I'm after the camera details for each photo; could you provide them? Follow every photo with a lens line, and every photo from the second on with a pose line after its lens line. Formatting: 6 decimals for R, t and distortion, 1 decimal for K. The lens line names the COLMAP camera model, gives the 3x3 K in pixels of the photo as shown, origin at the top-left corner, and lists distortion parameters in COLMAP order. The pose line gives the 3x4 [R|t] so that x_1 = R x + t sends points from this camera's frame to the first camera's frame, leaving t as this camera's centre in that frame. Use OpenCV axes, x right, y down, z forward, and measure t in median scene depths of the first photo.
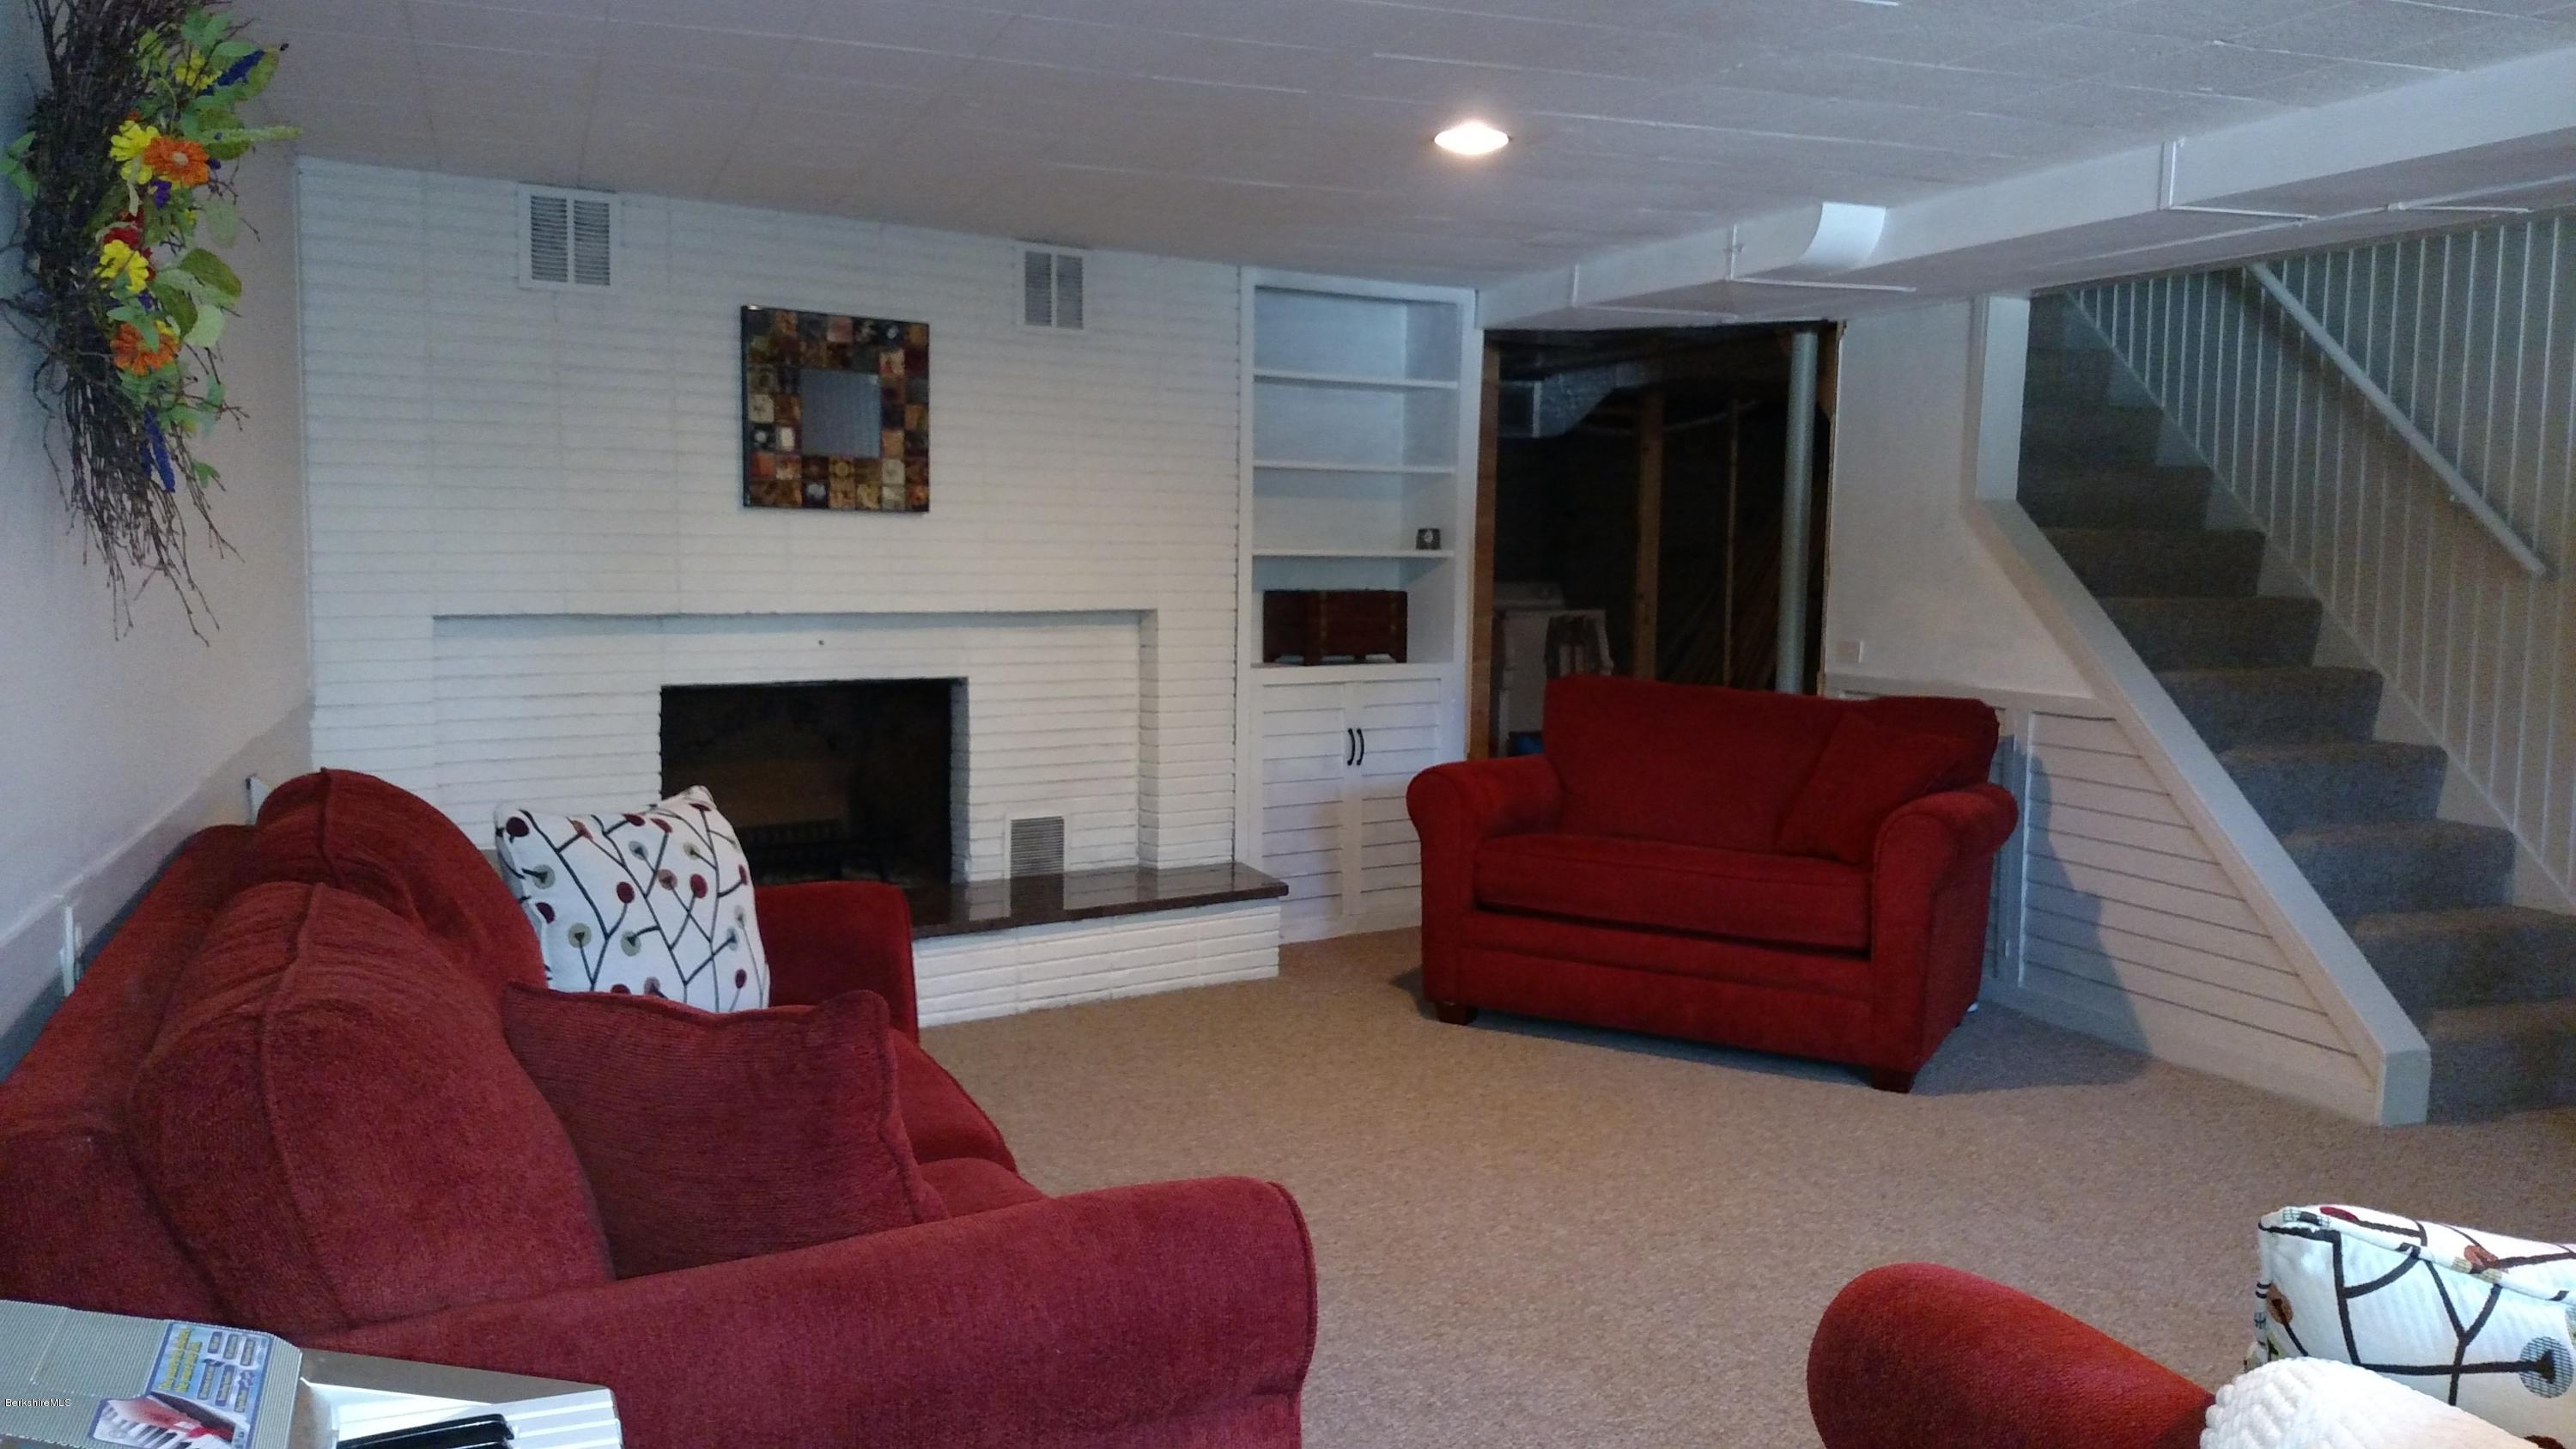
lens RADIAL K [[1995.4, 0, 1288.0], [0, 1995.4, 724.5], [0, 0, 1]] dist [0.226867, -0.540896]
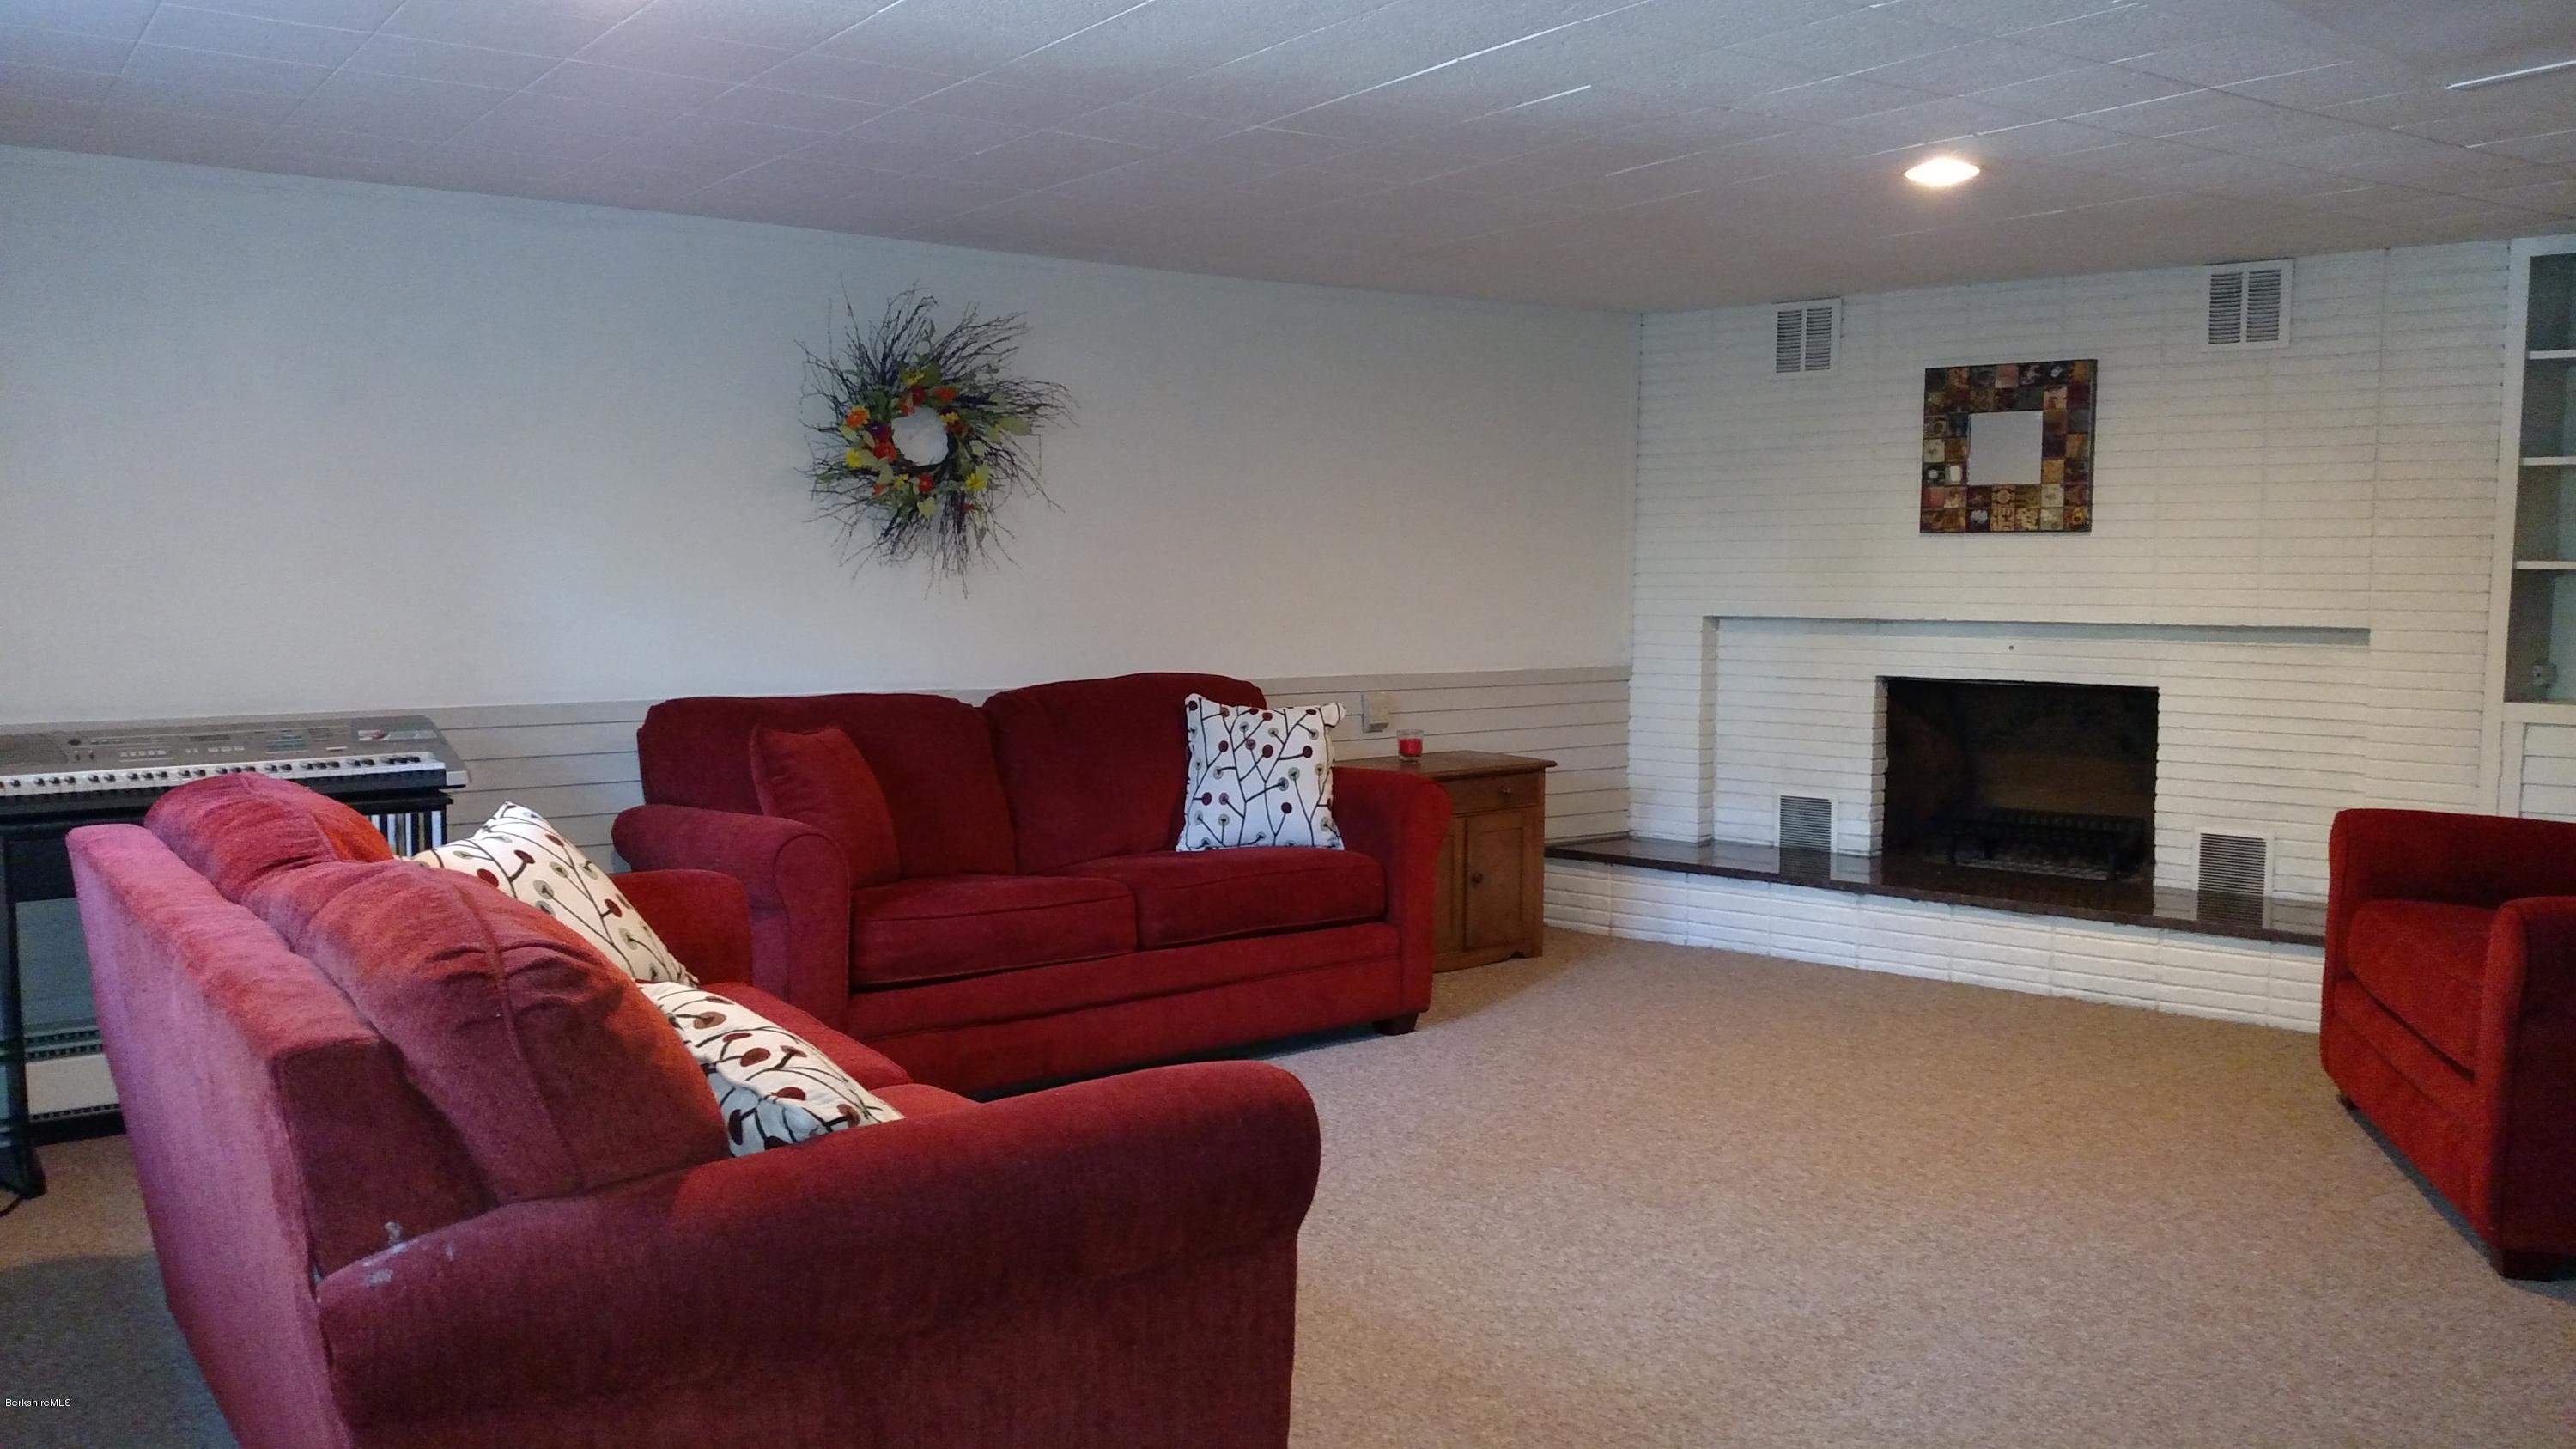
lens RADIAL K [[1995.4, 0, 1288.0], [0, 1995.4, 724.5], [0, 0, 1]] dist [0.226867, -0.540896]
pose [[0.241742, 0.068041, -0.967952, 0.812960], [-0.086891, 0.995049, 0.048245, -0.017690], [0.966442, 0.072443, 0.246457, 0.328819]]
